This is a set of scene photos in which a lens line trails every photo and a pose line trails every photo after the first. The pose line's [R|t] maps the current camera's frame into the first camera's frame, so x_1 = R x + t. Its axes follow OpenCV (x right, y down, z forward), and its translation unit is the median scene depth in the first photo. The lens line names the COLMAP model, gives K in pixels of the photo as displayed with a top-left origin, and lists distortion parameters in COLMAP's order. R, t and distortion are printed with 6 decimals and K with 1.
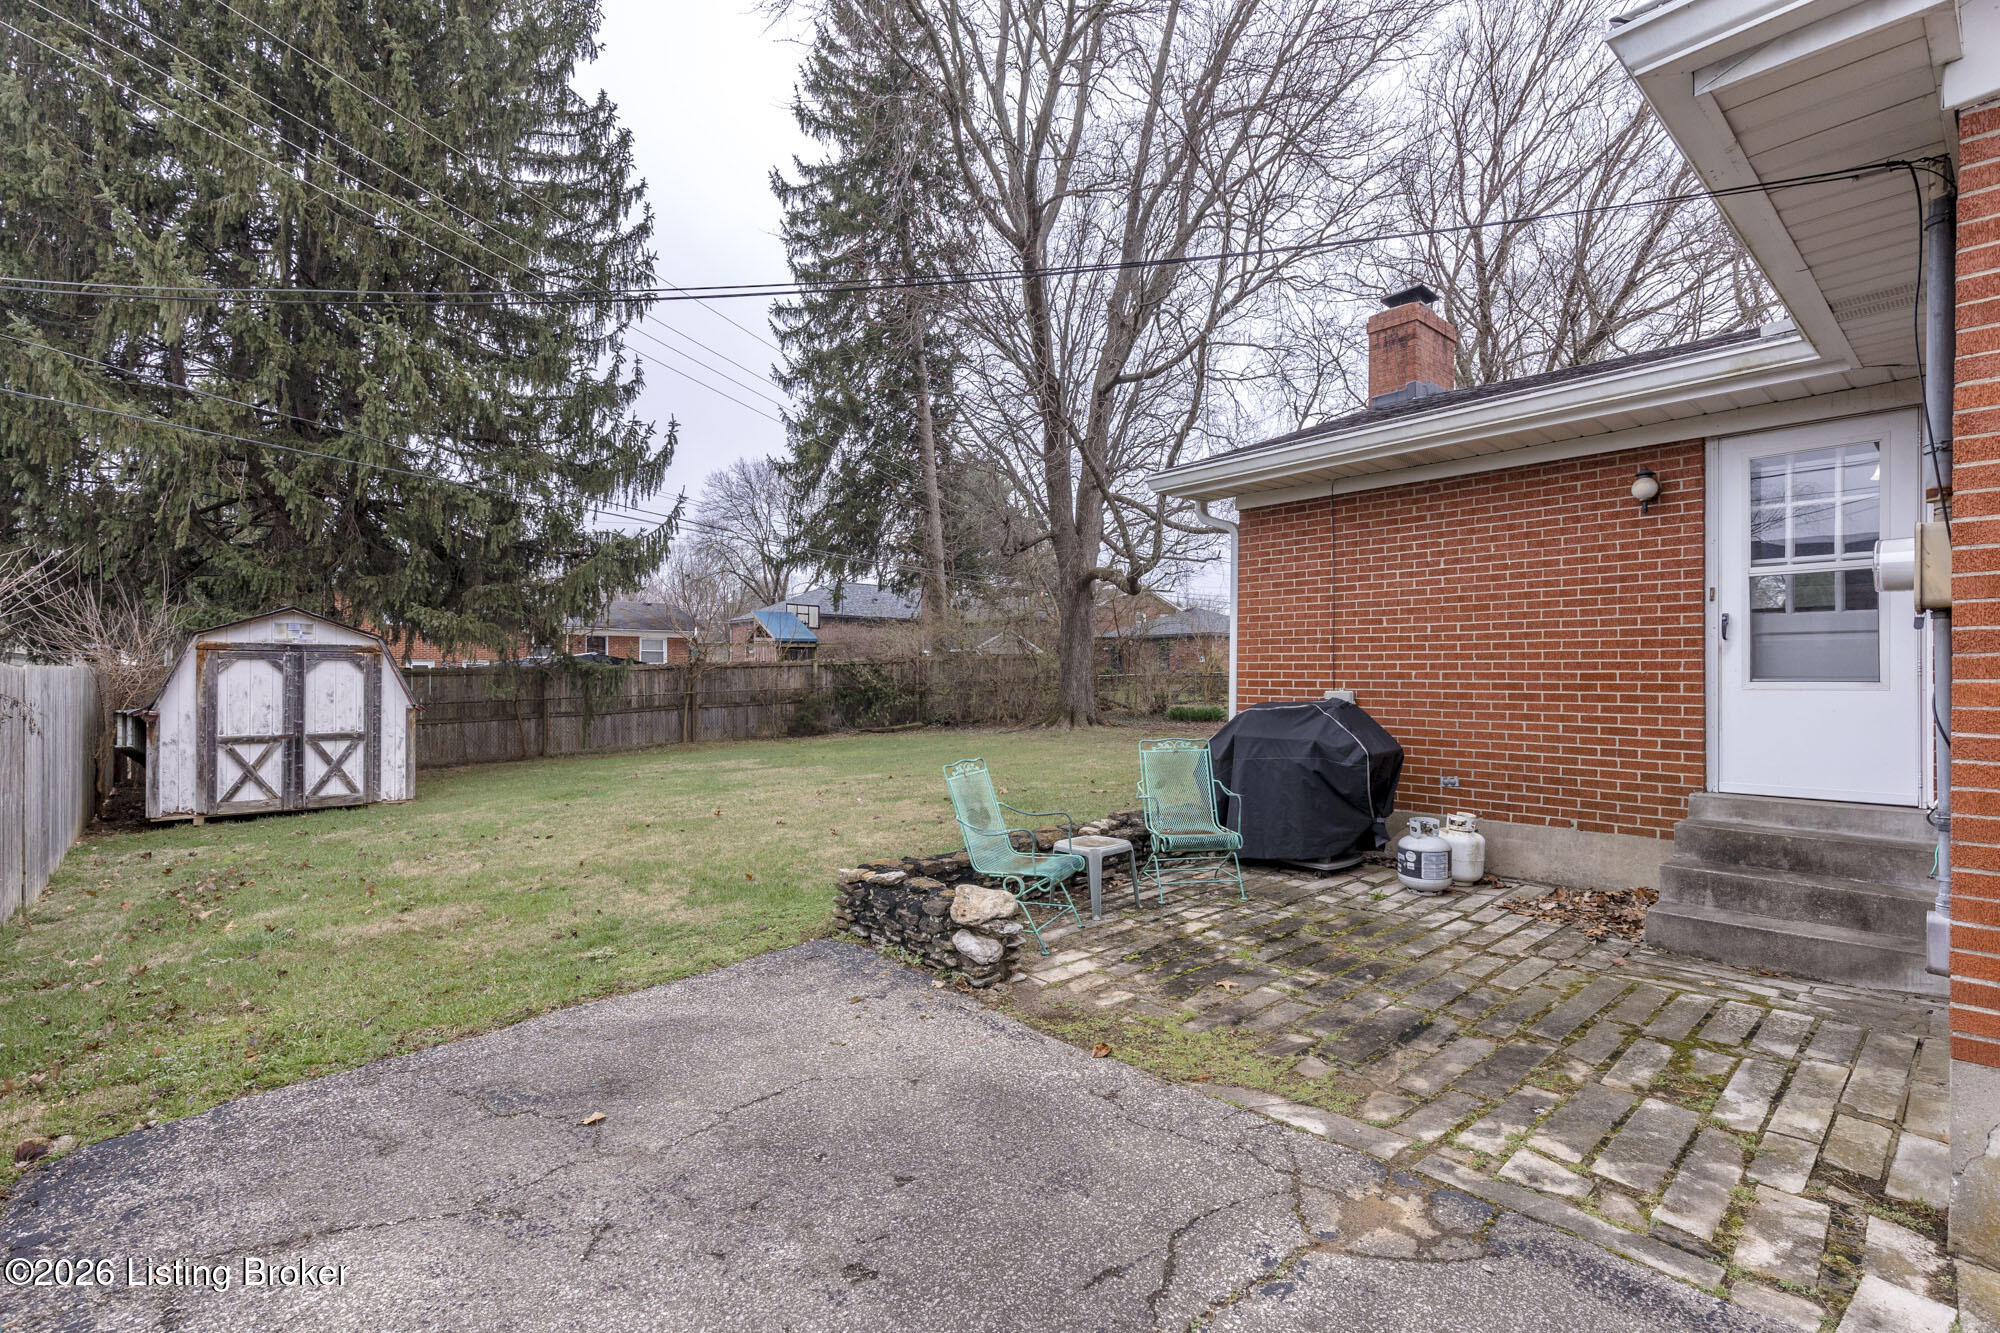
lens RADIAL K [[883.3, 0, 988.0], [0, 883.3, 674.7], [0, 0, 1]] dist [-0.001186, -0.000262]
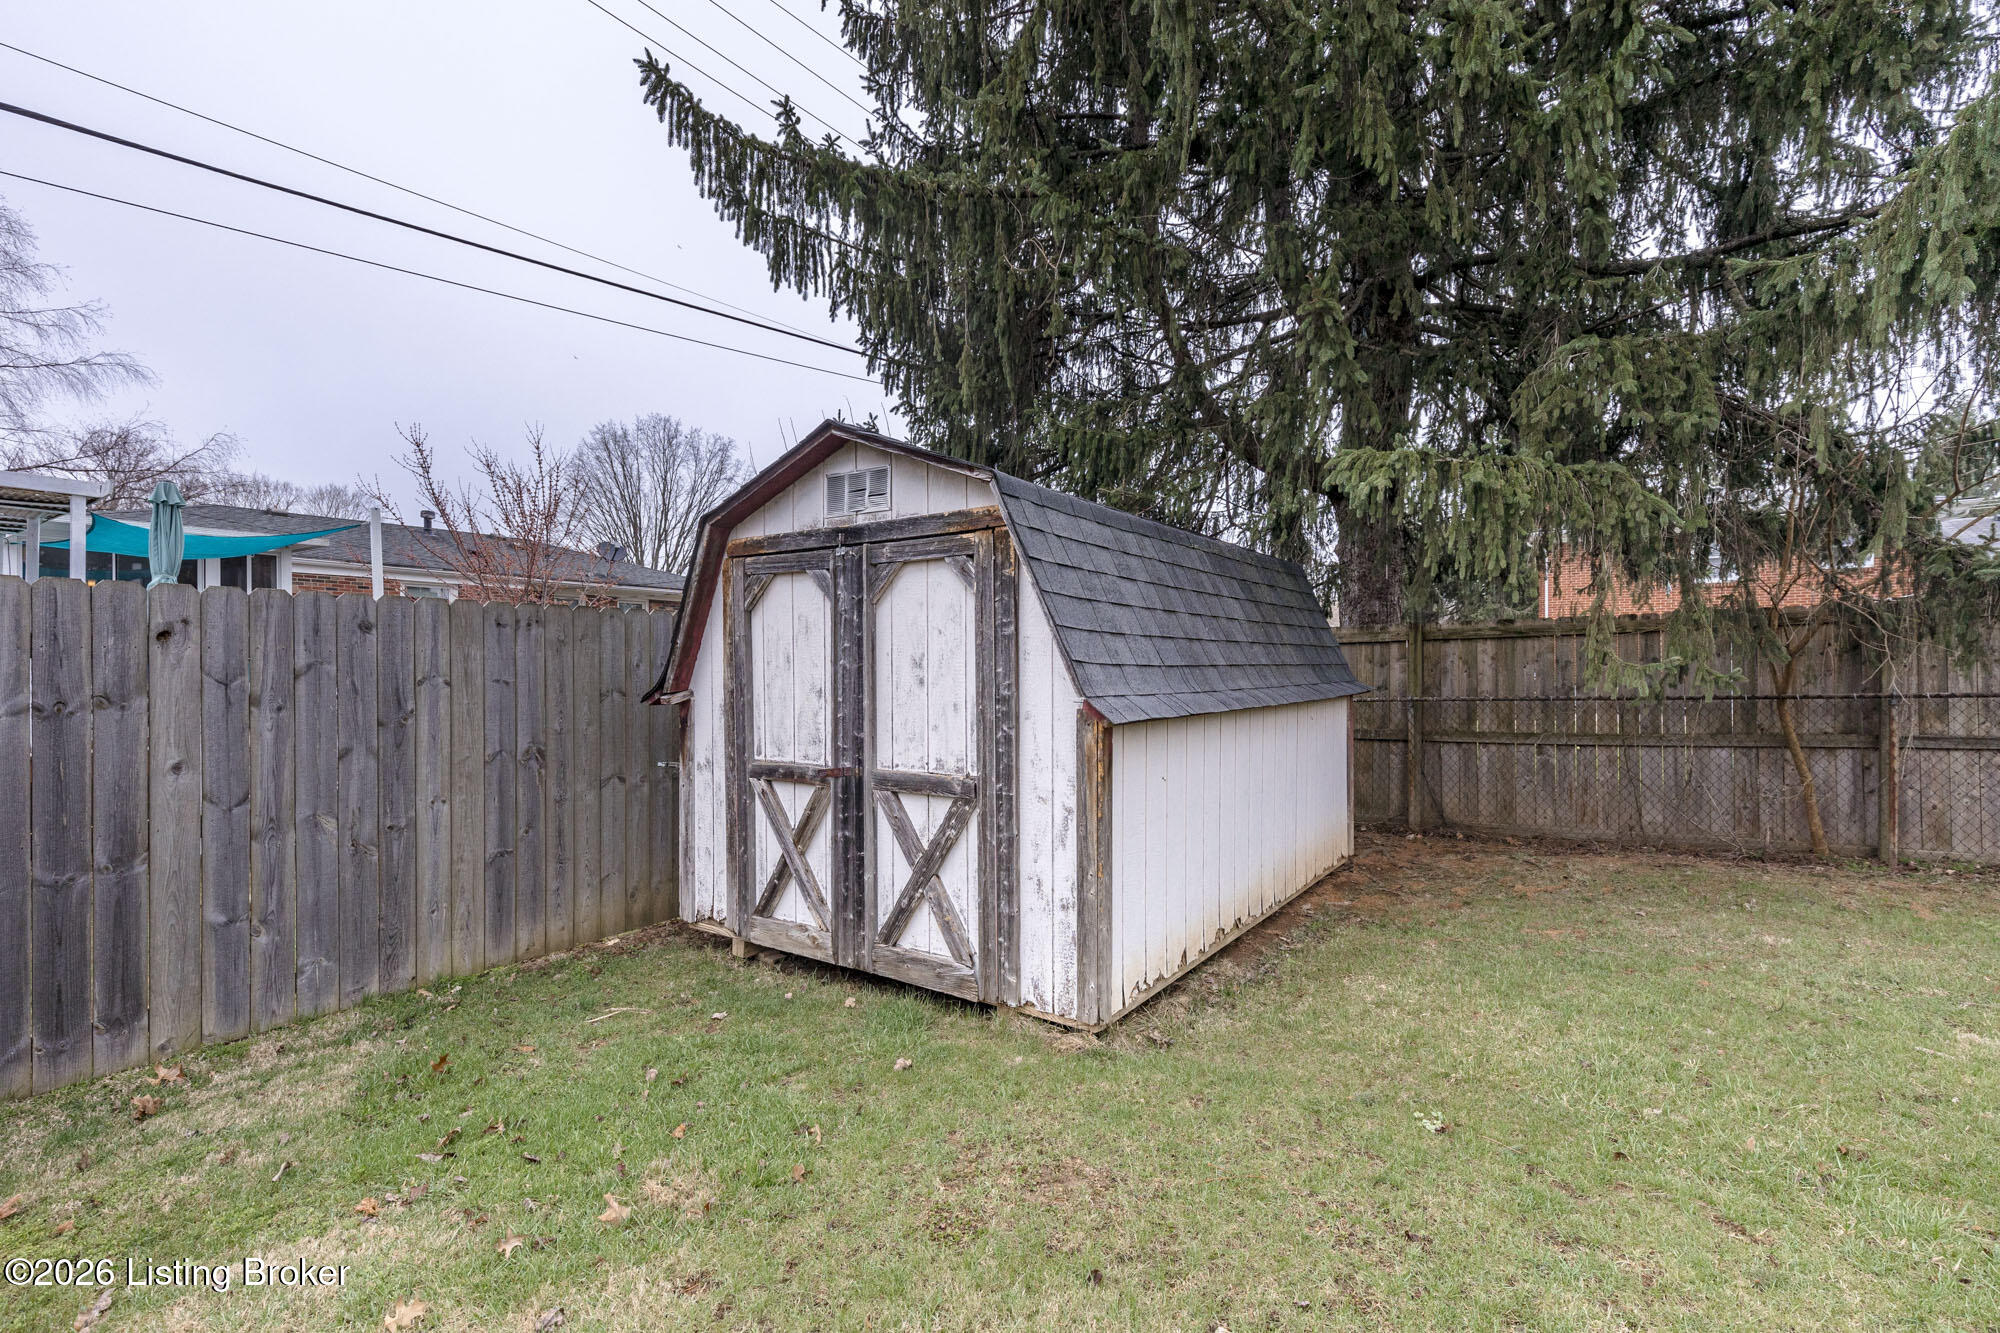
lens RADIAL K [[883.3, 0, 988.0], [0, 883.3, 674.7], [0, 0, 1]] dist [-0.001186, -0.000262]
pose [[0.228861, 0.002105, -0.973457, -0.395876], [0.005044, 0.999982, 0.003348, 0.025741], [0.973446, -0.005676, 0.228846, 0.935304]]
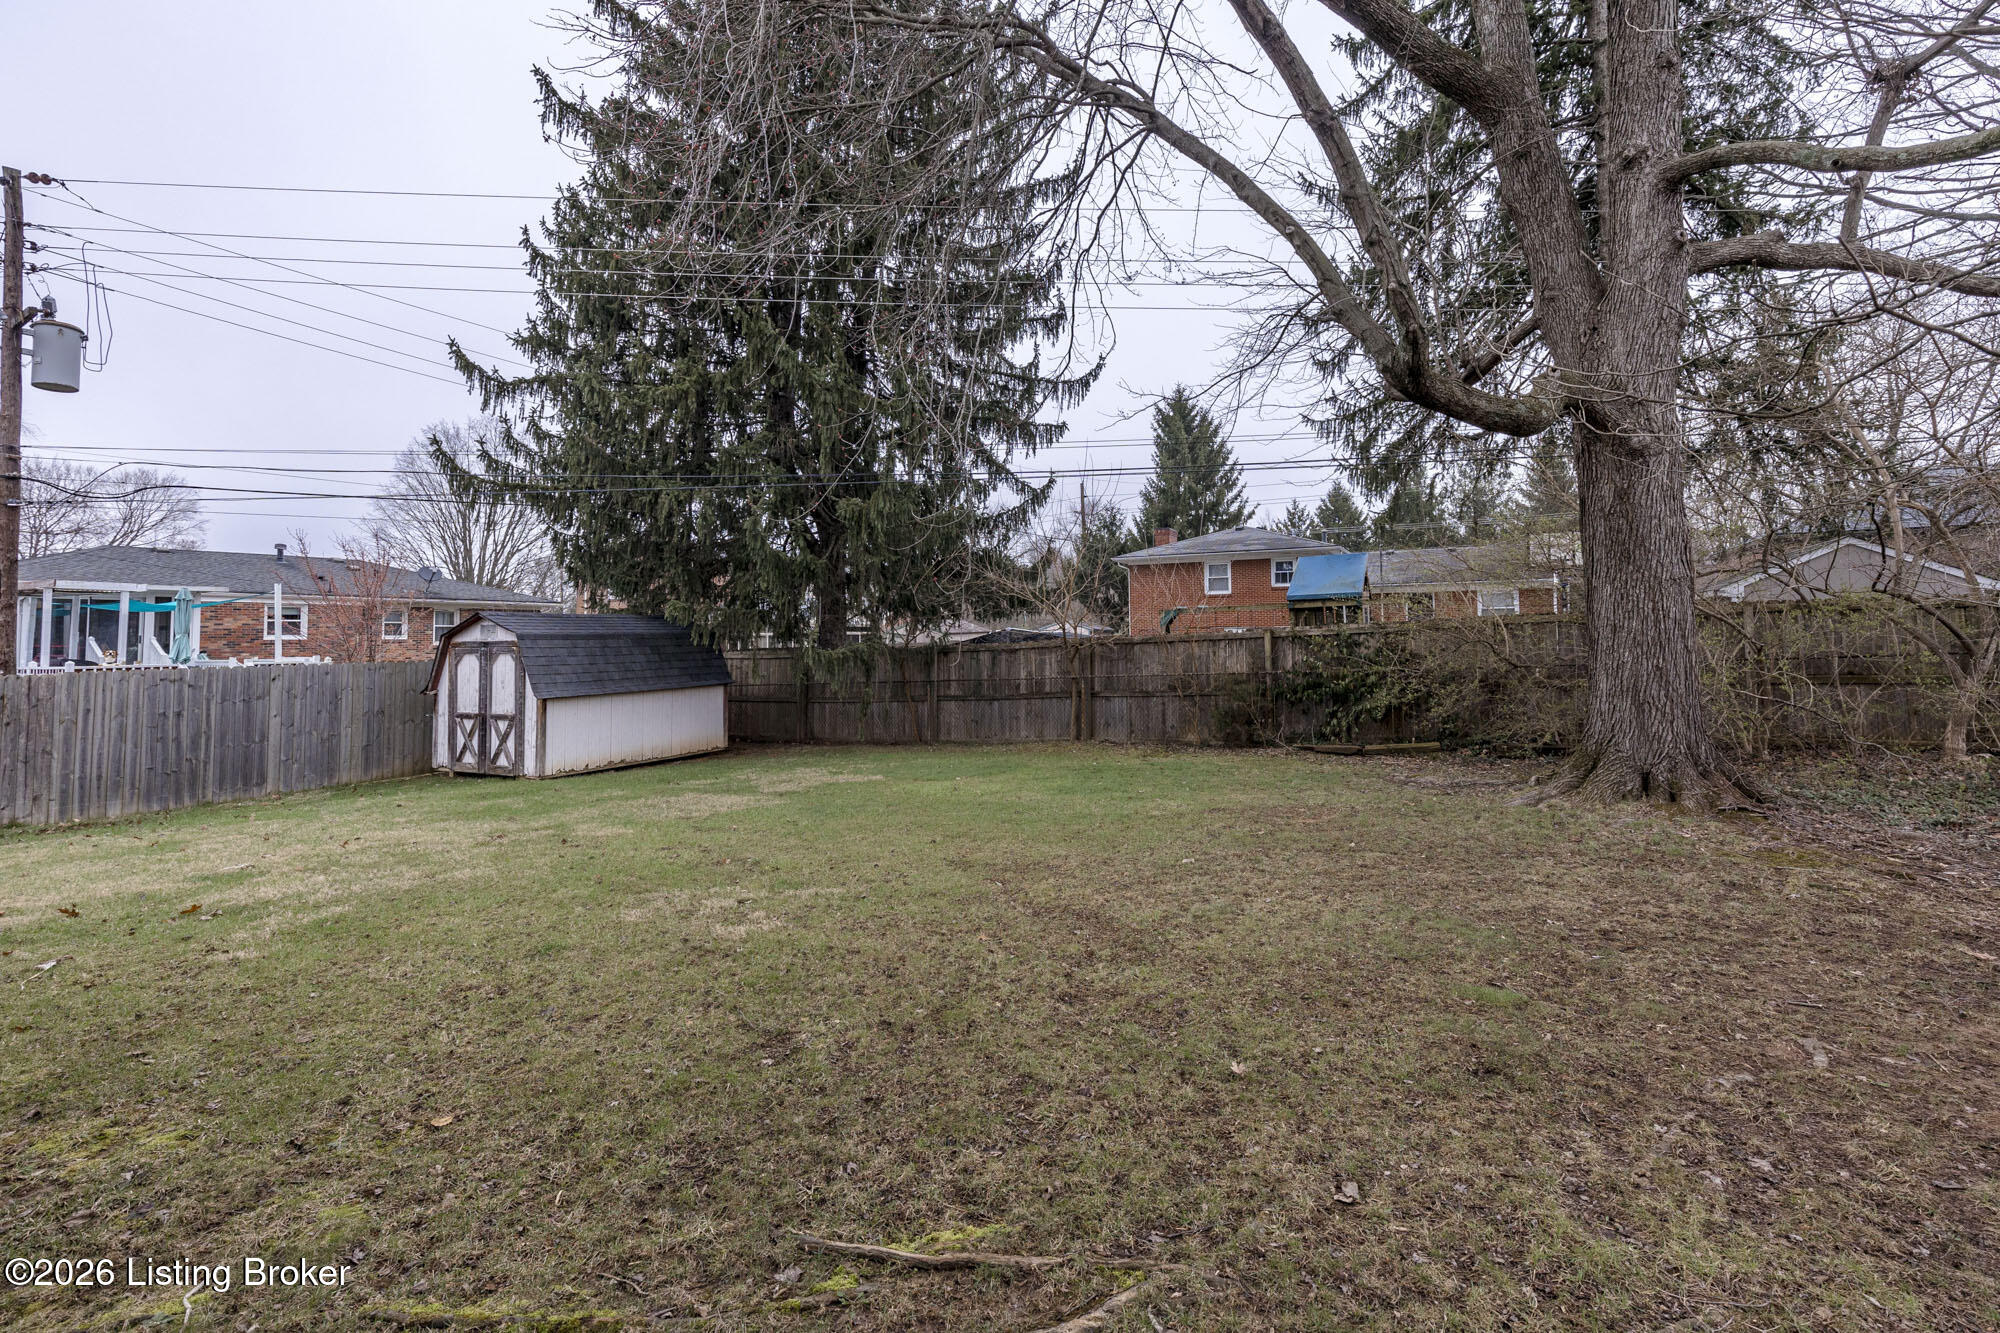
lens RADIAL K [[895.2, 0, 1006.6], [0, 895.2, 585.7], [0, 0, 1]] dist [0.000152, 0.000069]
pose [[0.377514, -0.058220, -0.924172, 0.660618], [0.016548, 0.998286, -0.056130, -0.029536], [0.925856, 0.005896, 0.377830, 1.161969]]
